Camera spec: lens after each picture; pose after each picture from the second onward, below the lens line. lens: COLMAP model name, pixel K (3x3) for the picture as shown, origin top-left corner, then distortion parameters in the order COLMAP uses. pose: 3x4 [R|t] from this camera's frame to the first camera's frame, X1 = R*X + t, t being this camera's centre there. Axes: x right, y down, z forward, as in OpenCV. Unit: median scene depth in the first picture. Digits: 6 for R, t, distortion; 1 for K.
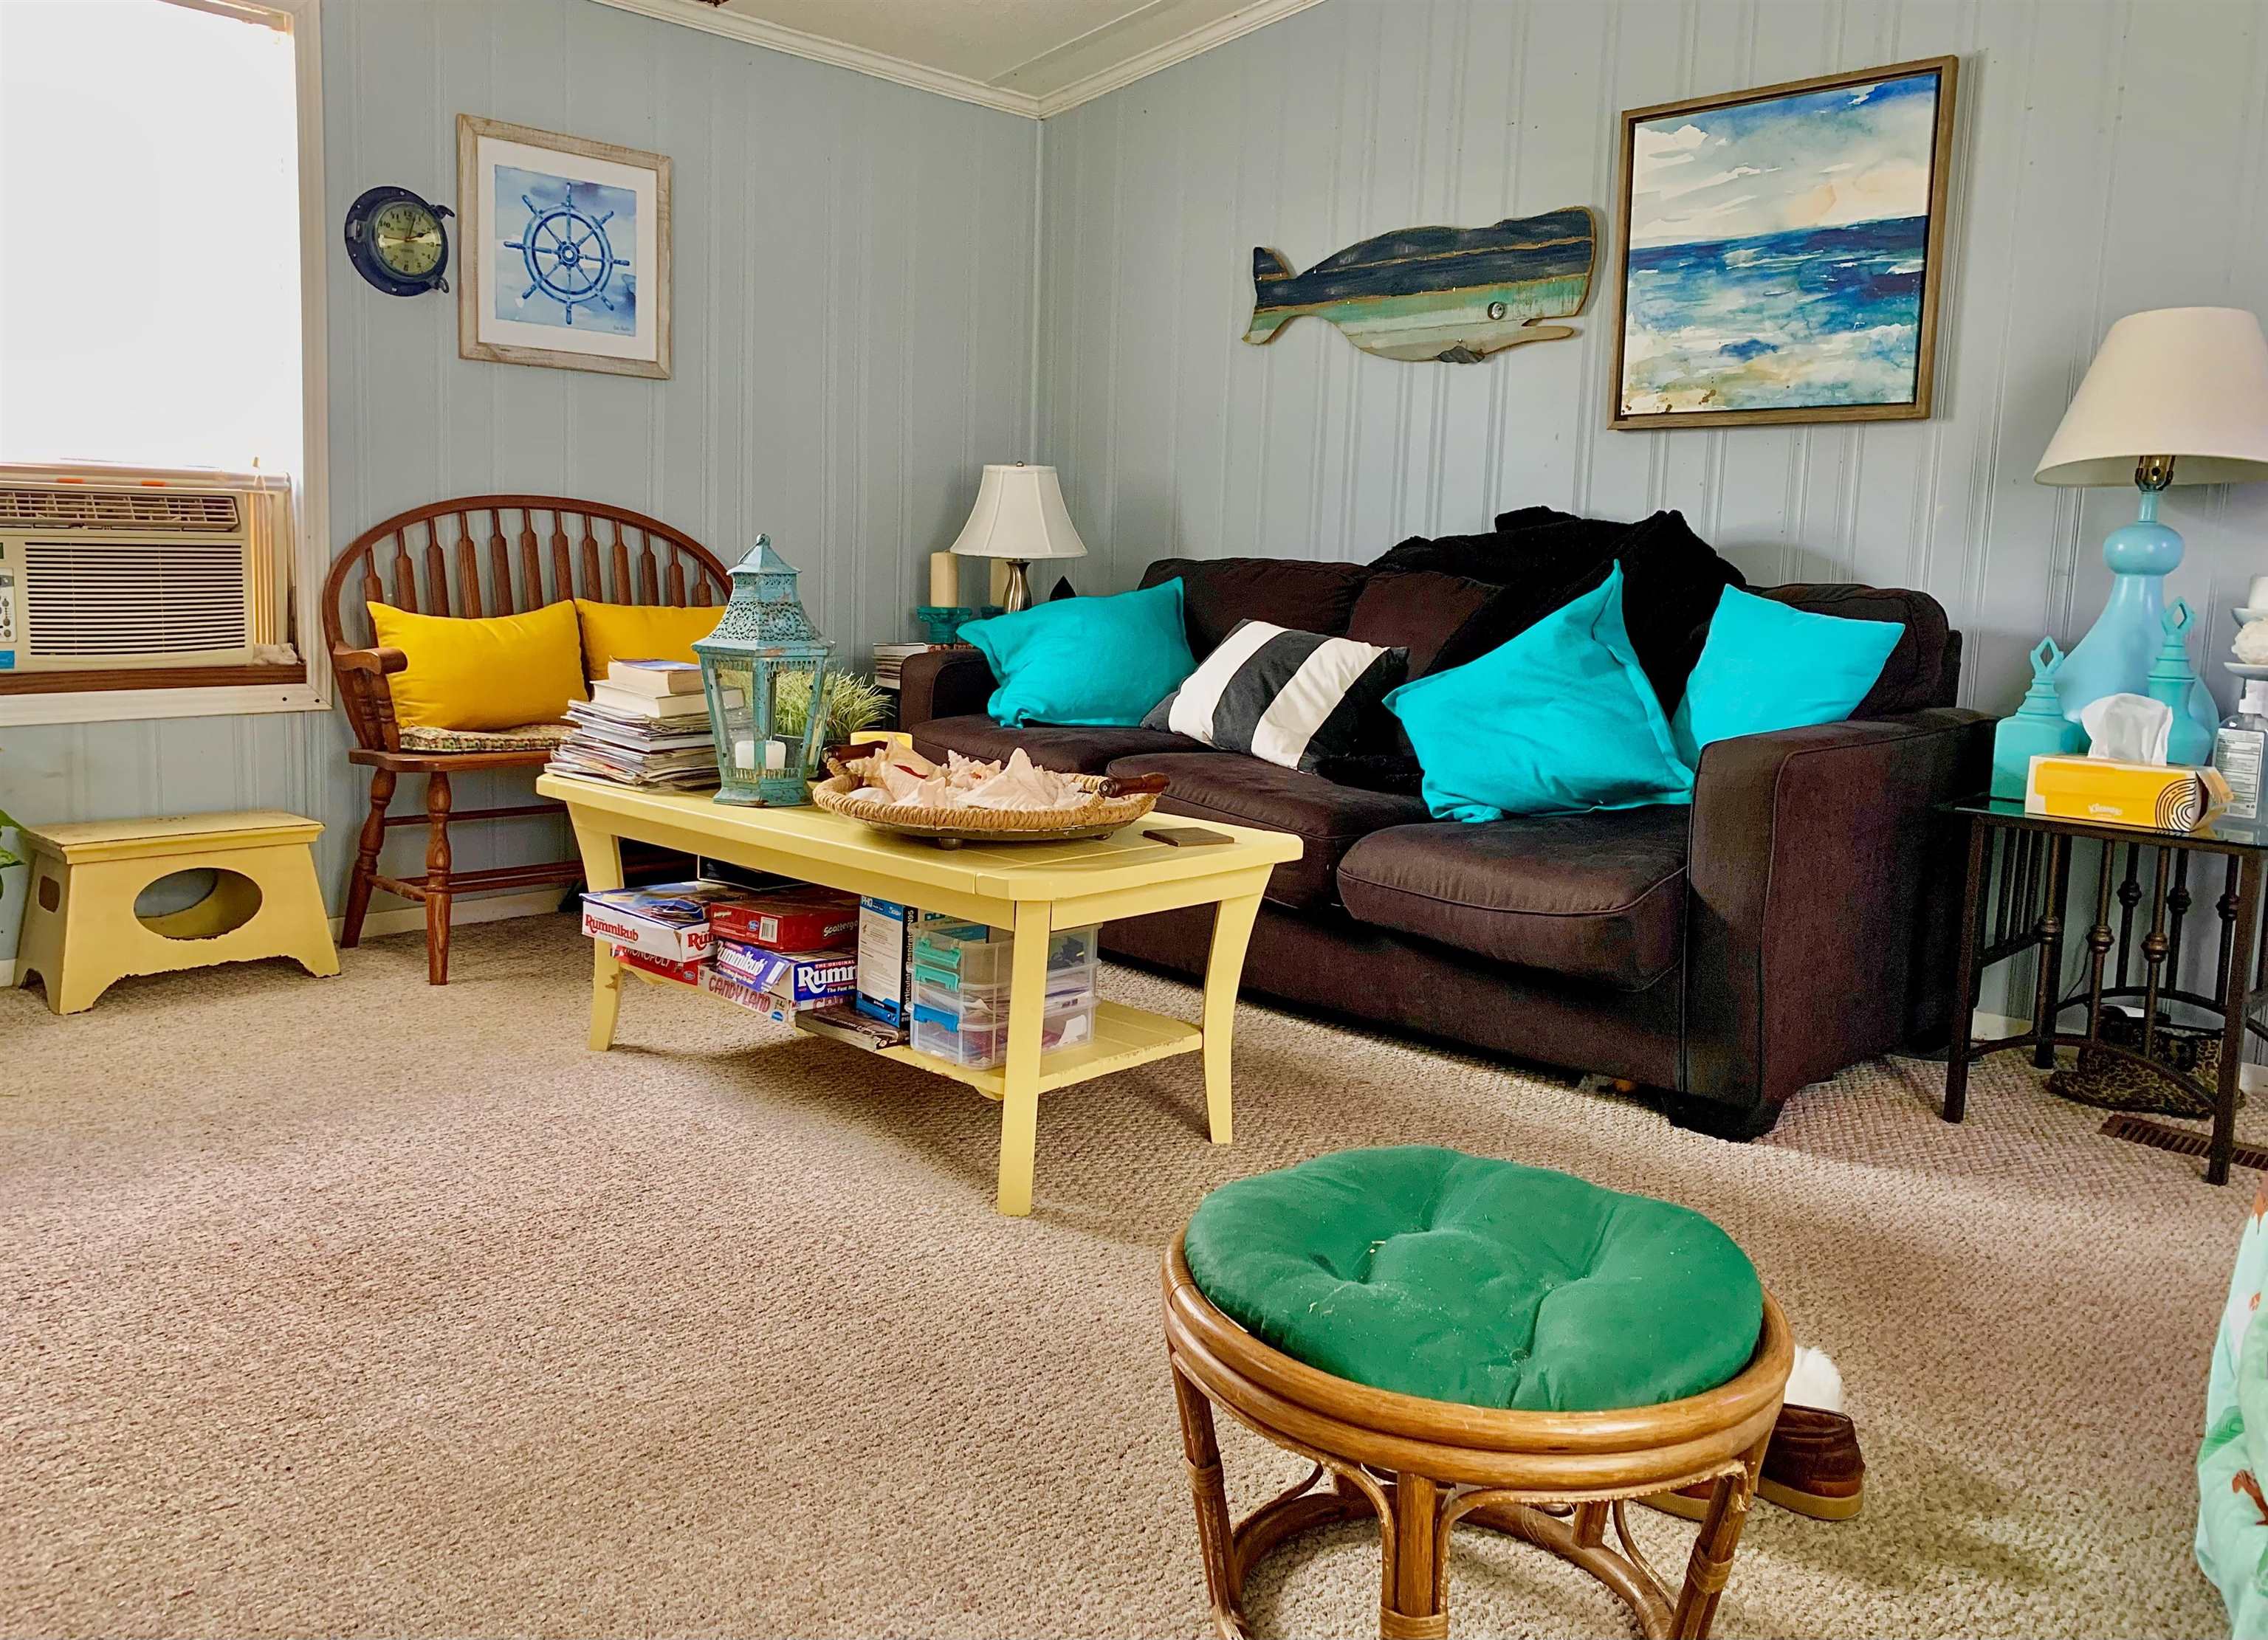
lens RADIAL K [[1752.0, 0, 1061.2], [0, 1752.0, 759.4], [0, 0, 1]] dist [-0.013073, 0.011919]
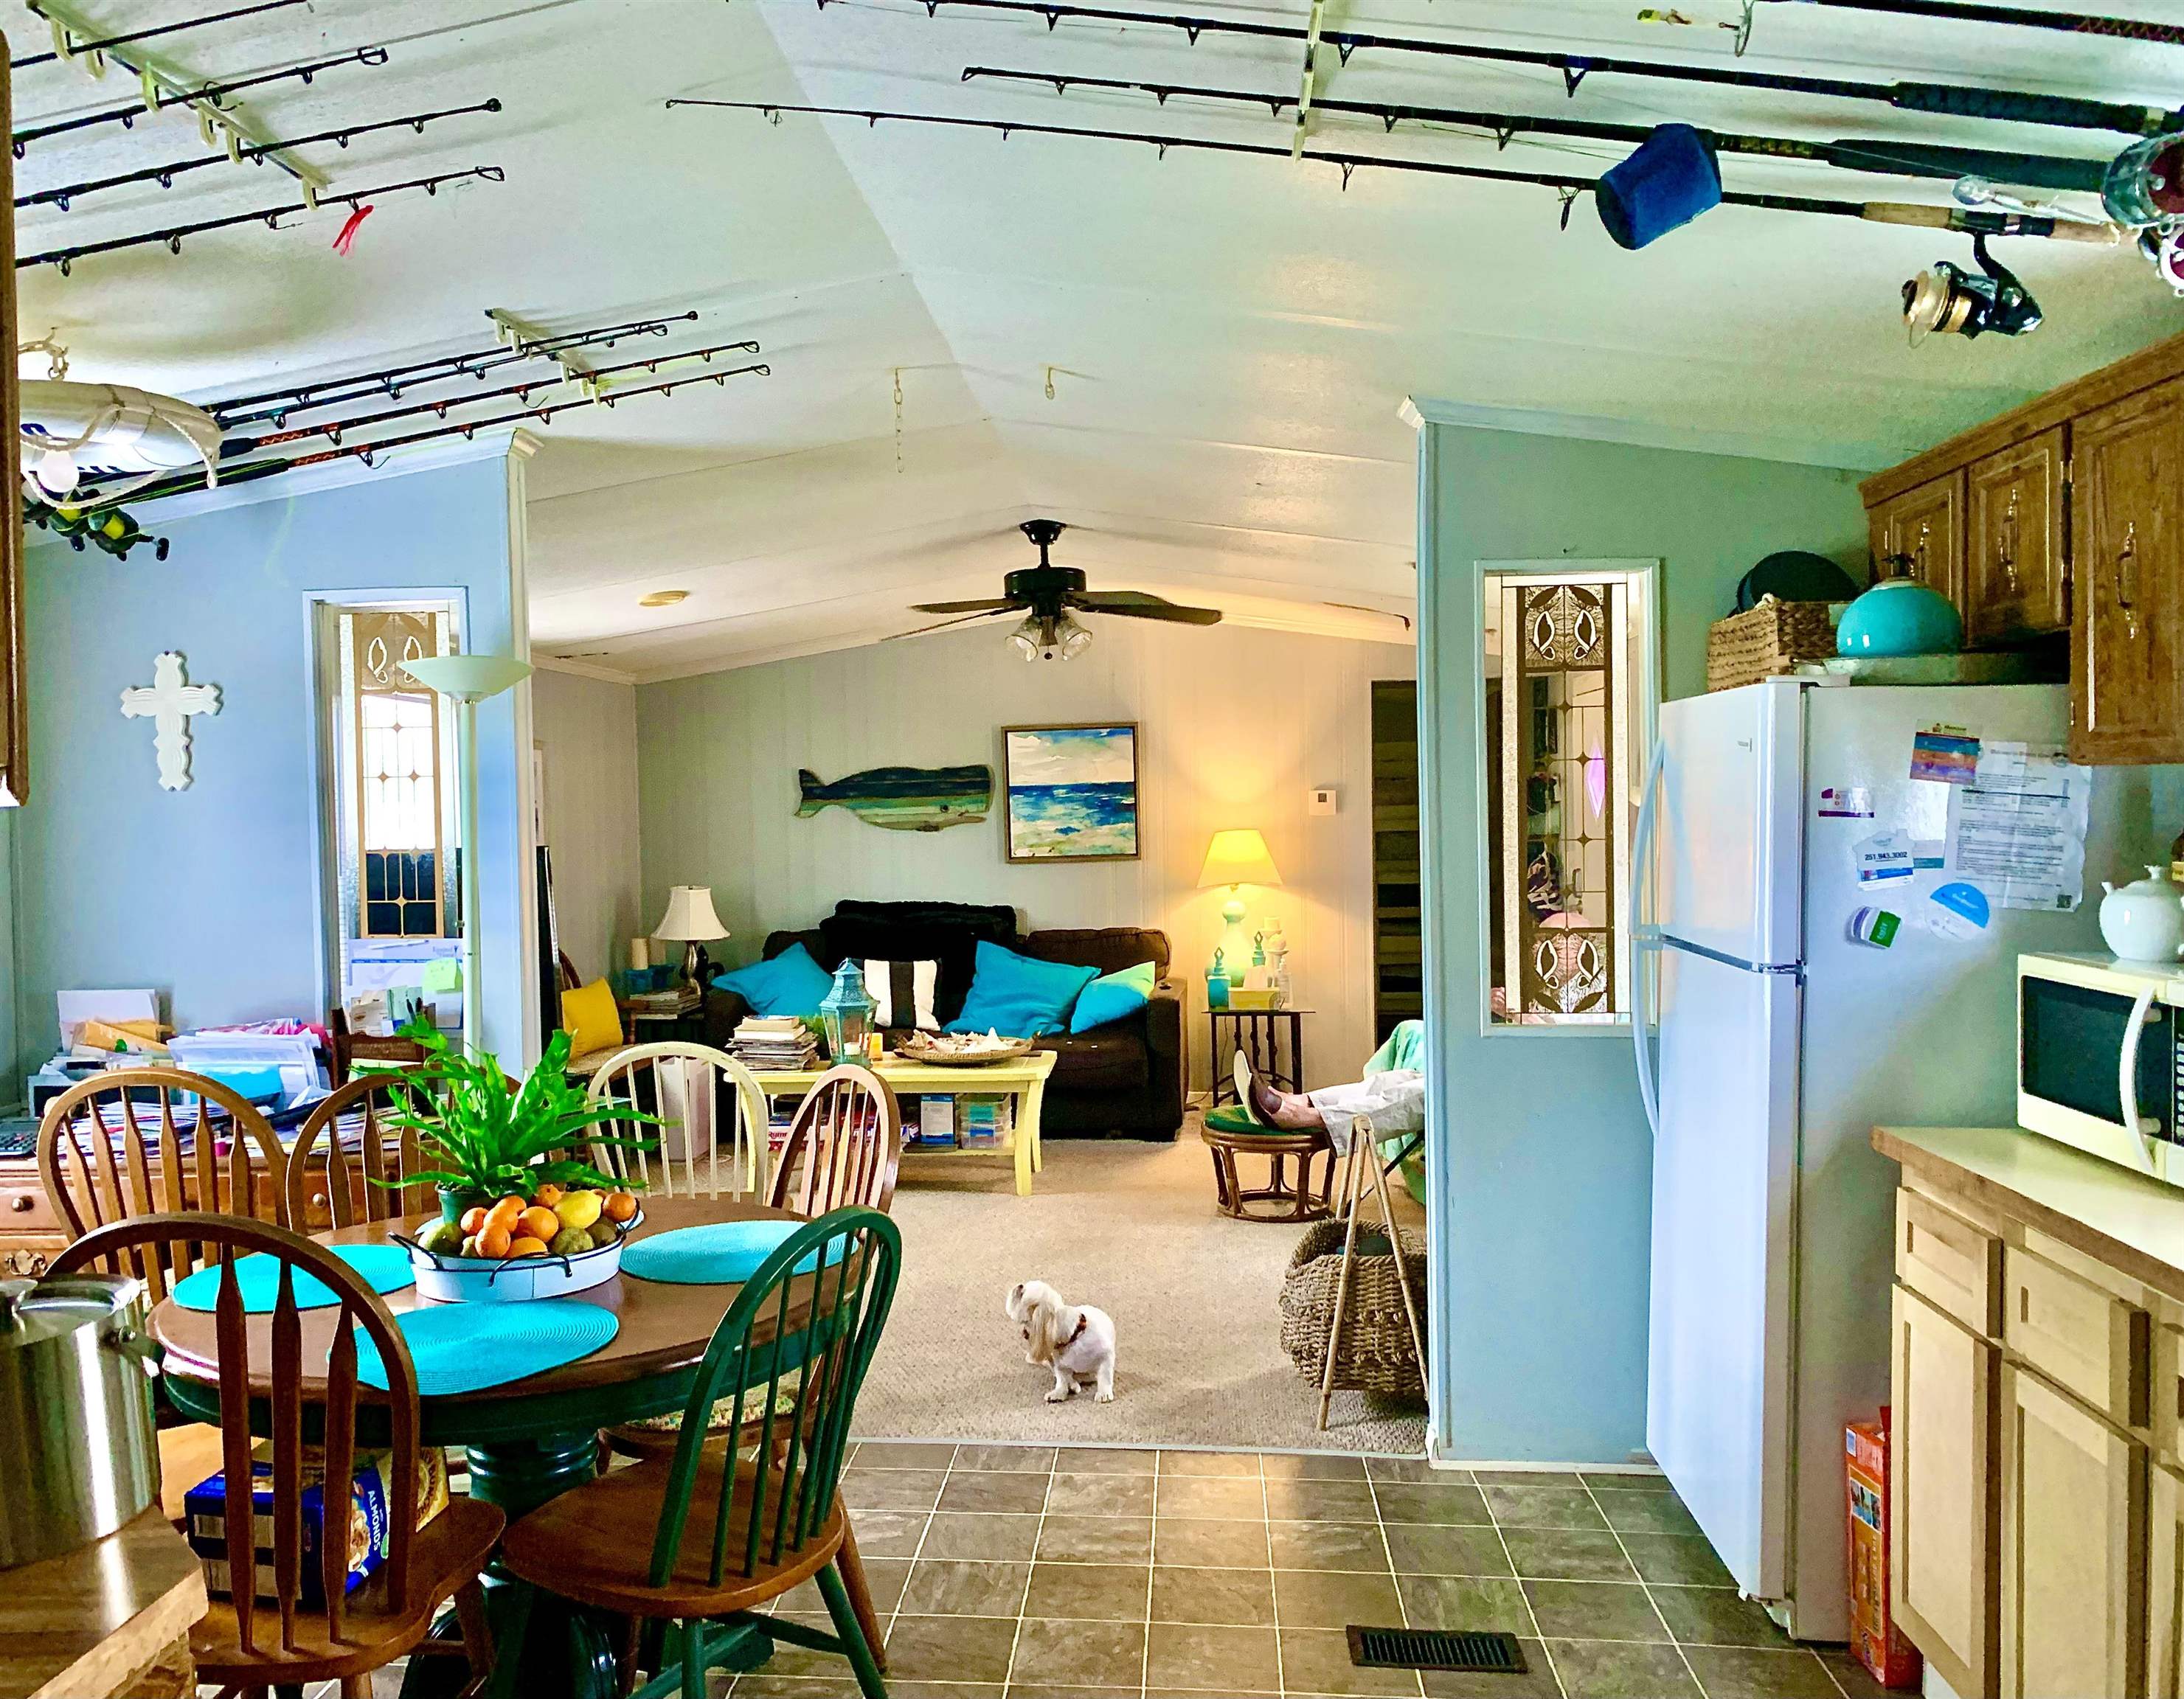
lens RADIAL K [[1726.7, 0, 1005.6], [0, 1726.7, 866.2], [0, 0, 1]] dist [0.019048, -0.027946]
pose [[0.787657, -0.066239, 0.612543, -1.146811], [0.118430, 0.991941, -0.045021, -0.094890], [-0.604624, 0.108005, 0.789154, -0.817582]]
